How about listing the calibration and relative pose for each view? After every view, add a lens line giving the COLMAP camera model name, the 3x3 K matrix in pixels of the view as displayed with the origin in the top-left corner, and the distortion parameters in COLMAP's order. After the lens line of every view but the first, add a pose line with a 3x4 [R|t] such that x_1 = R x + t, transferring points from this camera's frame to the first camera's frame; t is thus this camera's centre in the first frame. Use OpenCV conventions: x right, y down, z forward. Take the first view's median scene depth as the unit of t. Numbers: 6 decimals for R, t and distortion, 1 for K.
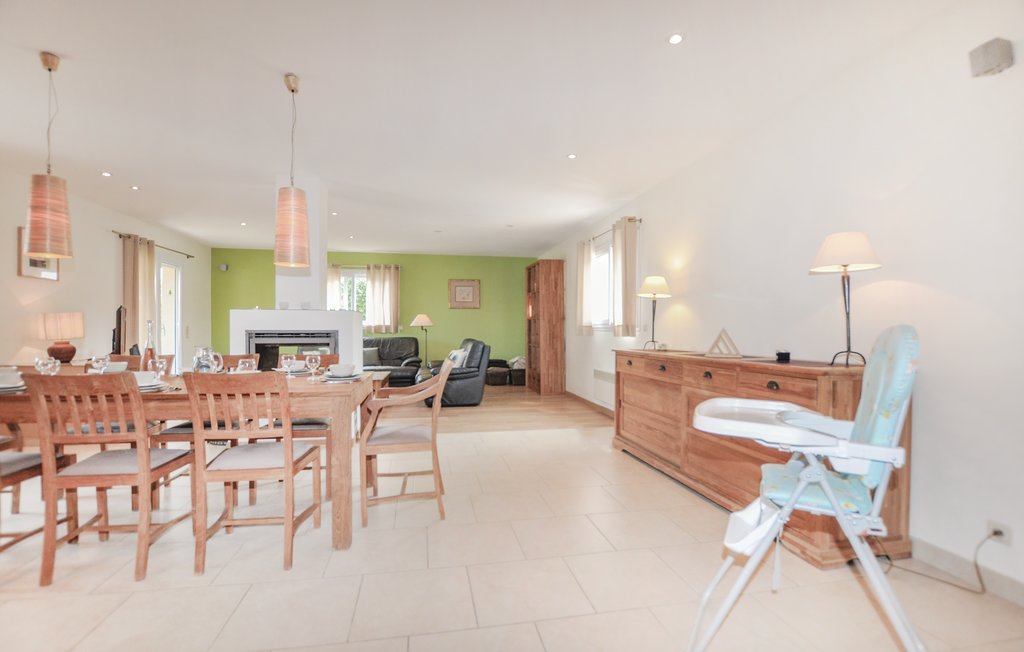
lens RADIAL K [[453.7, 0, 512.0], [0, 453.7, 326.0], [0, 0, 1]] dist [-0.034285, 0.000438]
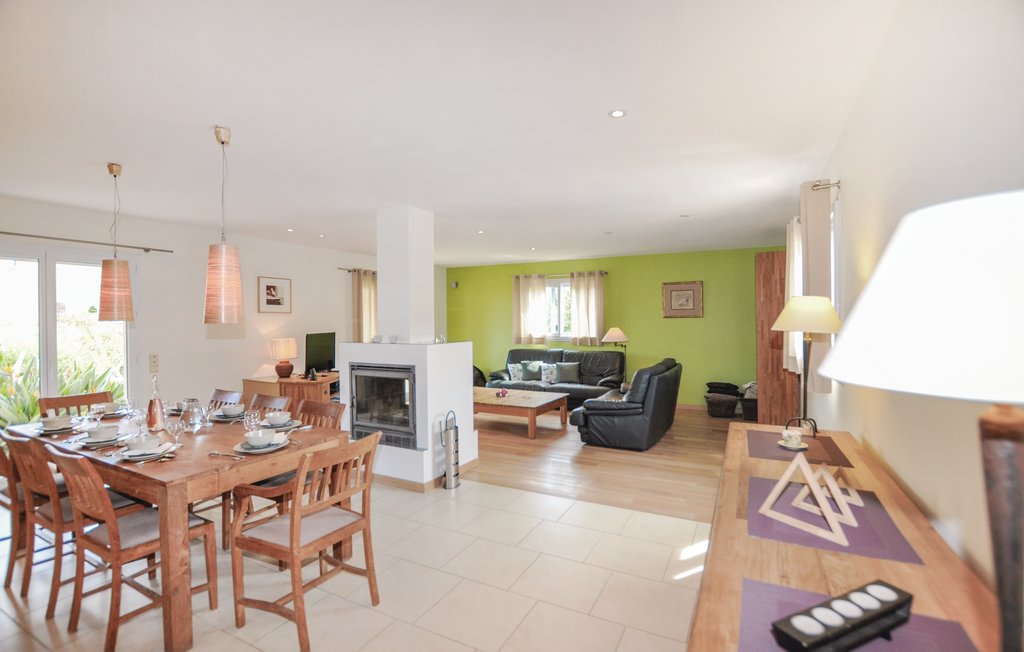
lens RADIAL K [[453.7, 0, 512.0], [0, 453.7, 326.0], [0, 0, 1]] dist [-0.034285, 0.000438]
pose [[0.781791, 0.002417, -0.623536, 0.187327], [0.009933, 0.999817, 0.016329, -0.045482], [0.623462, -0.018960, 0.781624, 0.200144]]
